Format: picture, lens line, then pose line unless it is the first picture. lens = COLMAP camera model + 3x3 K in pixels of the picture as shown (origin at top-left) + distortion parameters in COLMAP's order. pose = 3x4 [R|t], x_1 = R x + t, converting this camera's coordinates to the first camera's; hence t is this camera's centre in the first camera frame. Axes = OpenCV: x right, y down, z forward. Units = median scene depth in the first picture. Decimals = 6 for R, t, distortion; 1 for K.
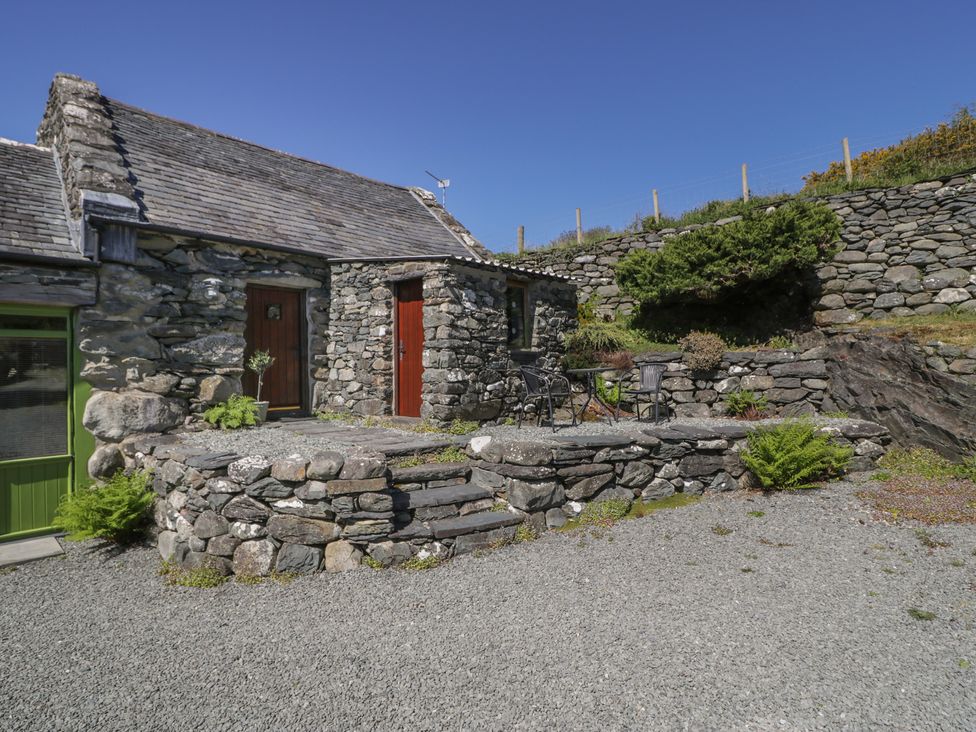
lens RADIAL K [[511.5, 0, 488.2], [0, 511.5, 364.1], [0, 0, 1]] dist [-0.000832, -0.012350]
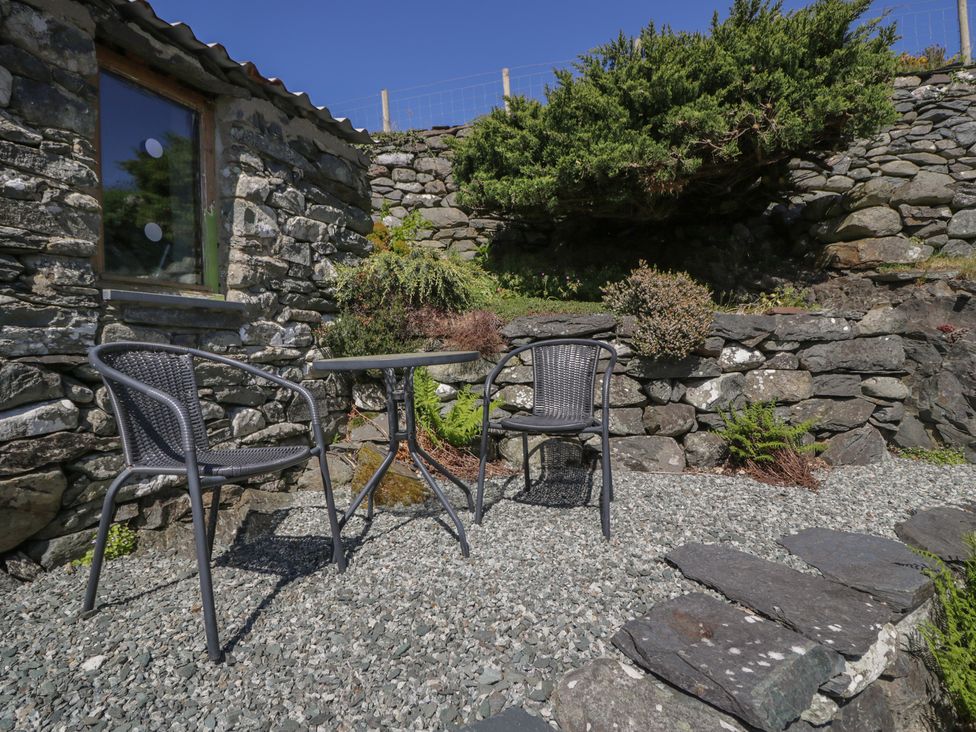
lens RADIAL K [[511.5, 0, 488.2], [0, 511.5, 364.1], [0, 0, 1]] dist [-0.000832, -0.012350]
pose [[0.938823, -0.007739, 0.344313, 0.142638], [-0.004777, 0.999359, 0.035487, 0.003214], [-0.344367, -0.034960, 0.938184, 0.675643]]
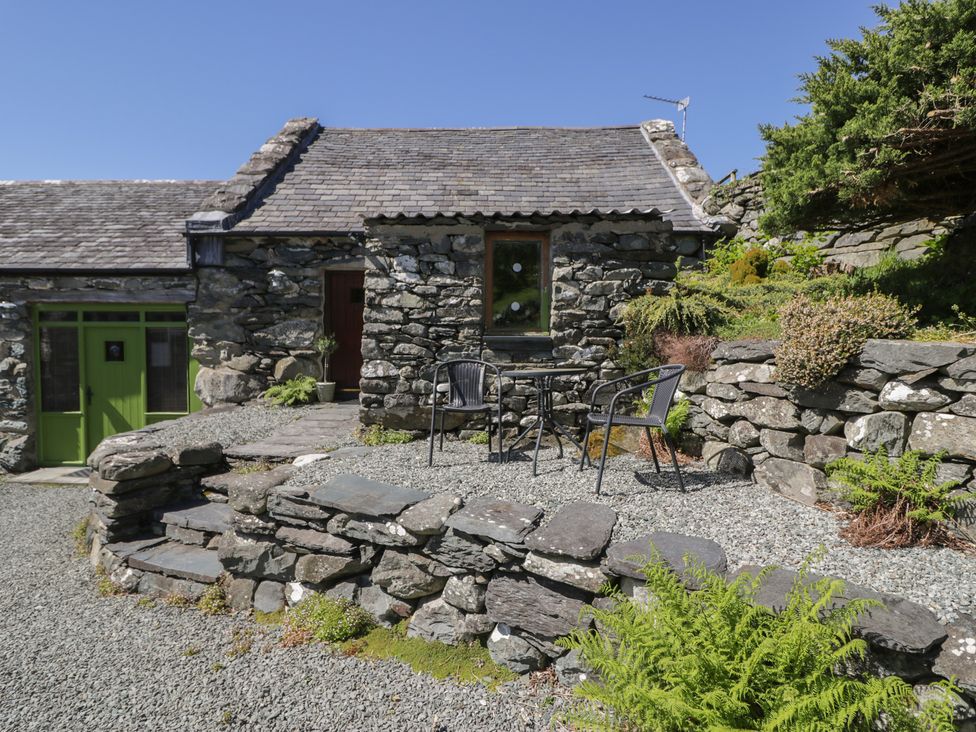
lens RADIAL K [[501.9, 0, 486.3], [0, 501.9, 366.2], [0, 0, 1]] dist [-0.004414, -0.012778]
pose [[0.675784, 0.050912, -0.735339, 0.552698], [-0.007666, 0.998043, 0.062056, -0.028554], [0.737060, -0.036299, 0.674852, 0.549091]]
